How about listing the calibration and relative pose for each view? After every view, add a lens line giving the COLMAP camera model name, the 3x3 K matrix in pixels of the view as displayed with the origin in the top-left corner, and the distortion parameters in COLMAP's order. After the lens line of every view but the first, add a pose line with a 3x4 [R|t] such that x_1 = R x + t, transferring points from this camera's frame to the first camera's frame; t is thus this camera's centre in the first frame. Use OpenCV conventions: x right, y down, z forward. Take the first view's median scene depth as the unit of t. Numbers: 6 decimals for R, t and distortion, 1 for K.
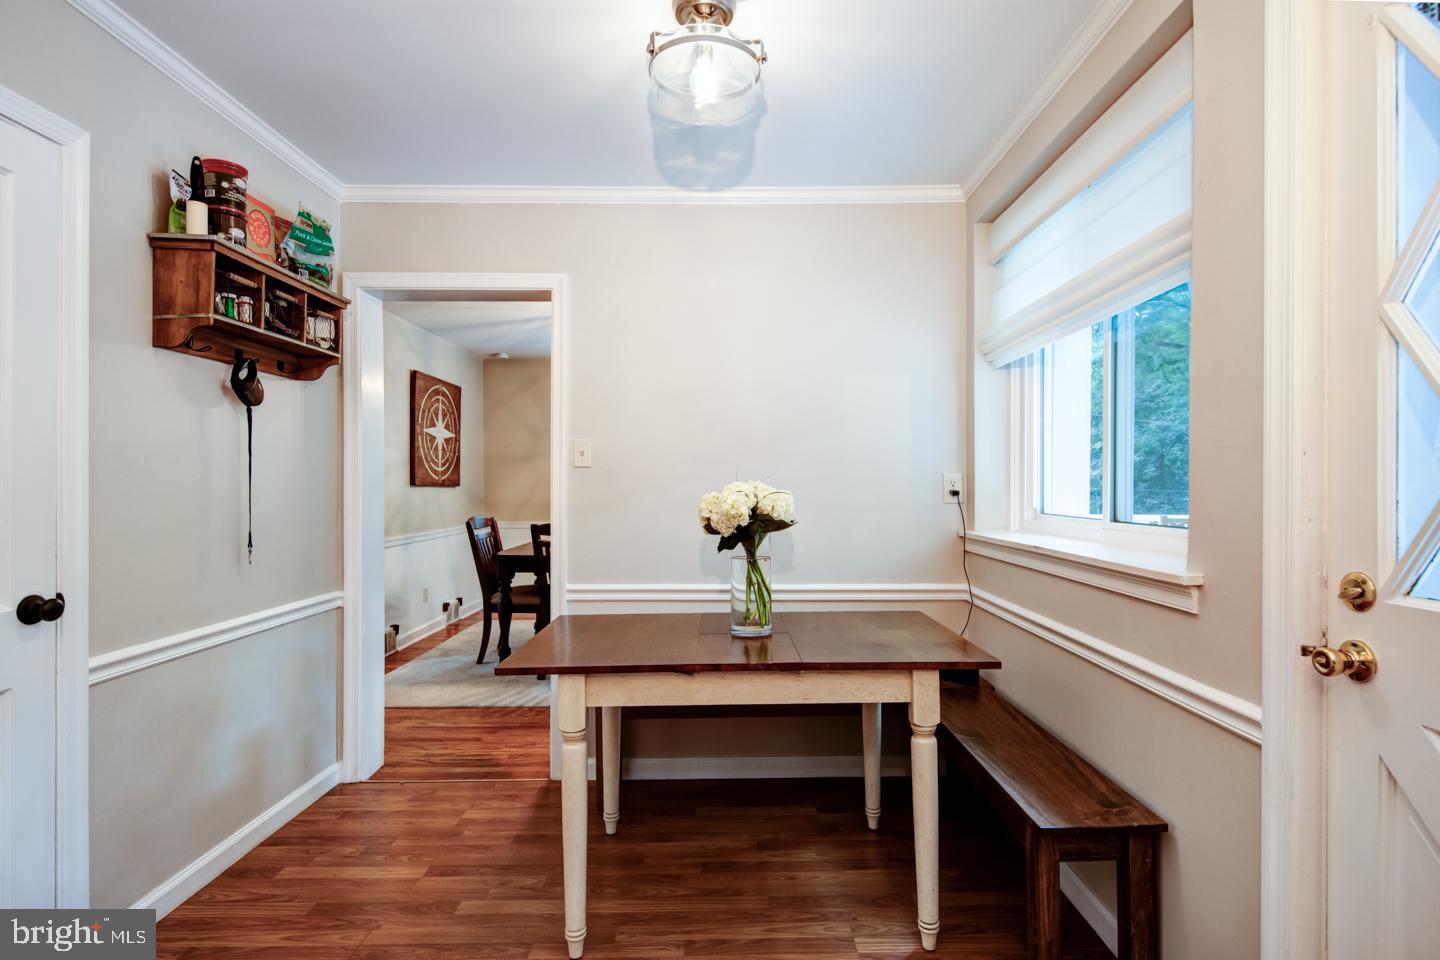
lens RADIAL K [[717.2, 0, 732.8], [0, 717.2, 471.5], [0, 0, 1]] dist [0.002046, -0.000867]
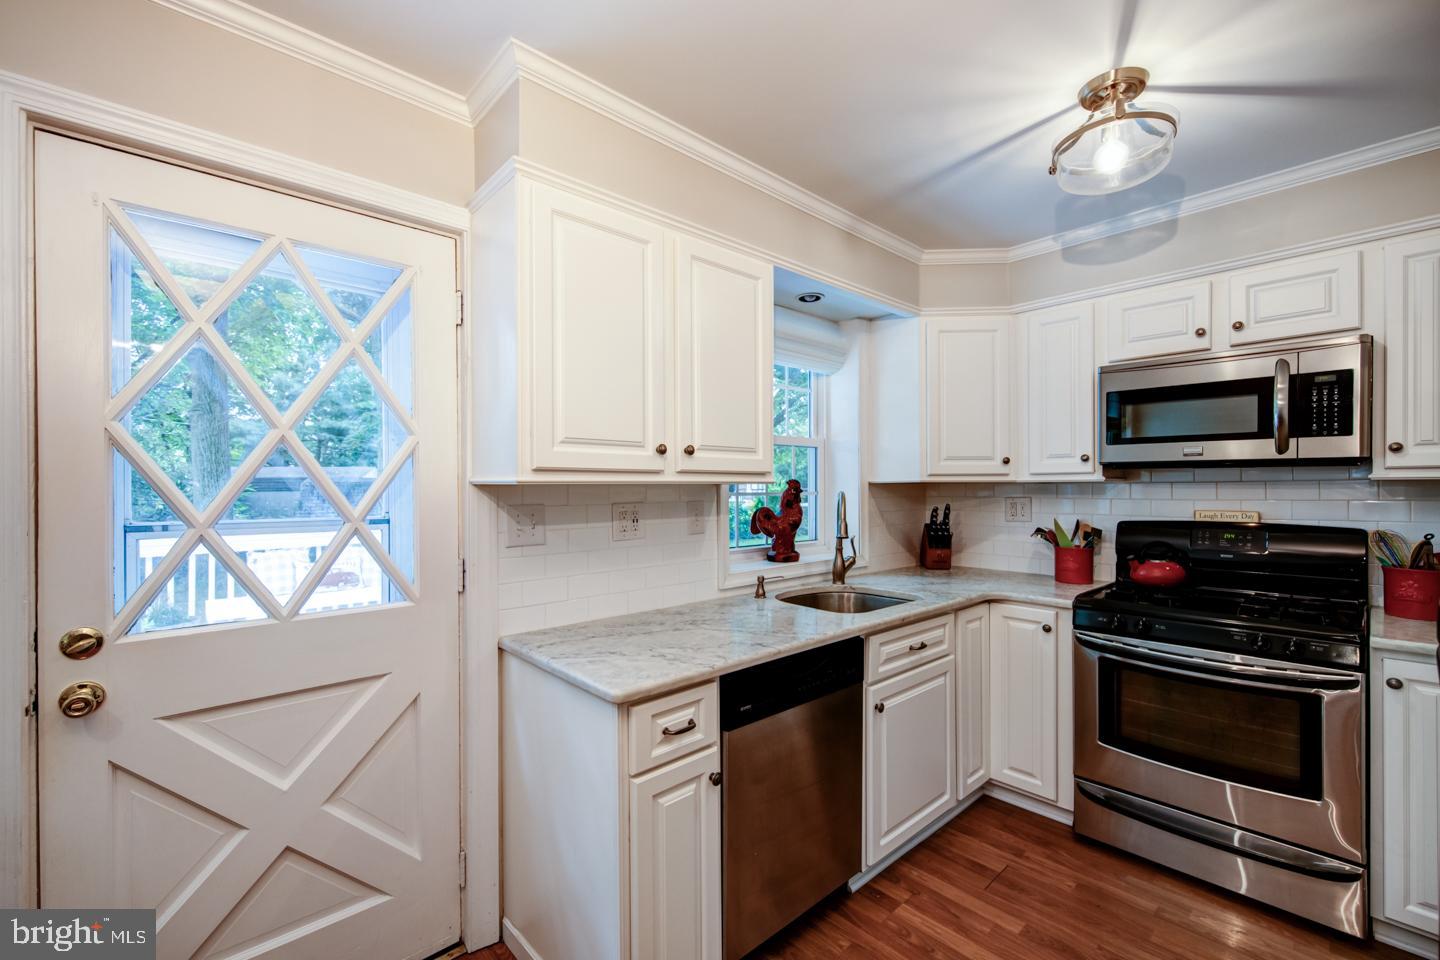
lens RADIAL K [[617.2, 0, 718.7], [0, 617.2, 486.8], [0, 0, 1]] dist [0.004341, -0.000400]
pose [[-0.667272, 0.000613, 0.744814, -0.495645], [-0.013625, 0.999822, -0.013029, -0.077943], [-0.744690, -0.018842, -0.667145, 0.678819]]
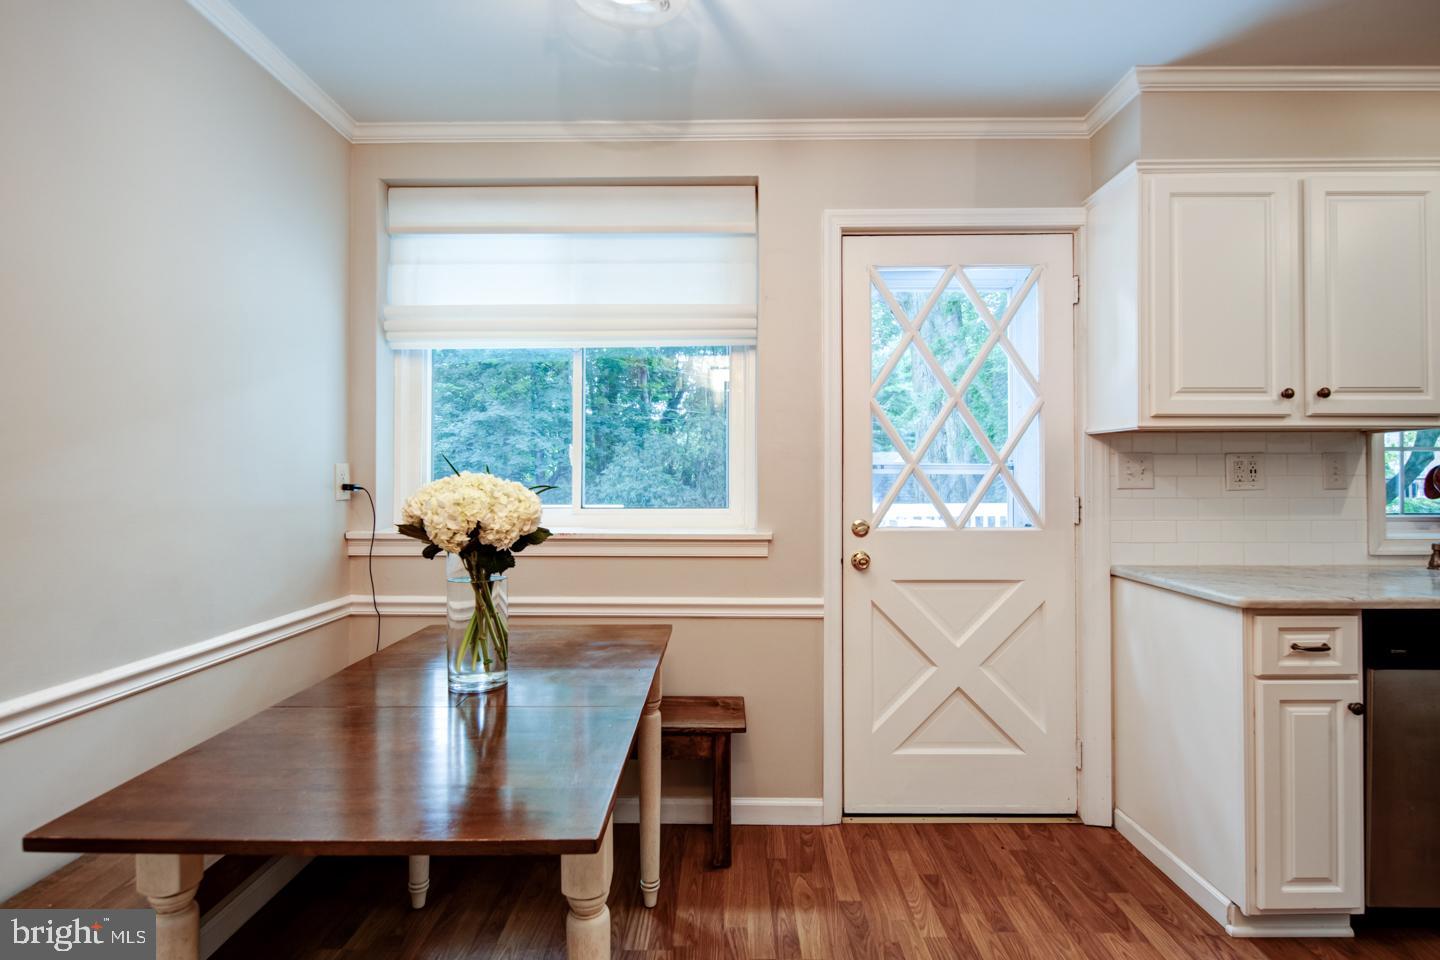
lens RADIAL K [[717.2, 0, 721.7], [0, 717.2, 471.0], [0, 0, 1]] dist [0.002046, -0.000867]
pose [[0.022864, 0.003056, 0.999734, -0.950975], [-0.018693, 0.999822, -0.002628, 0.008872], [-0.999564, -0.018628, 0.022917, 1.029397]]
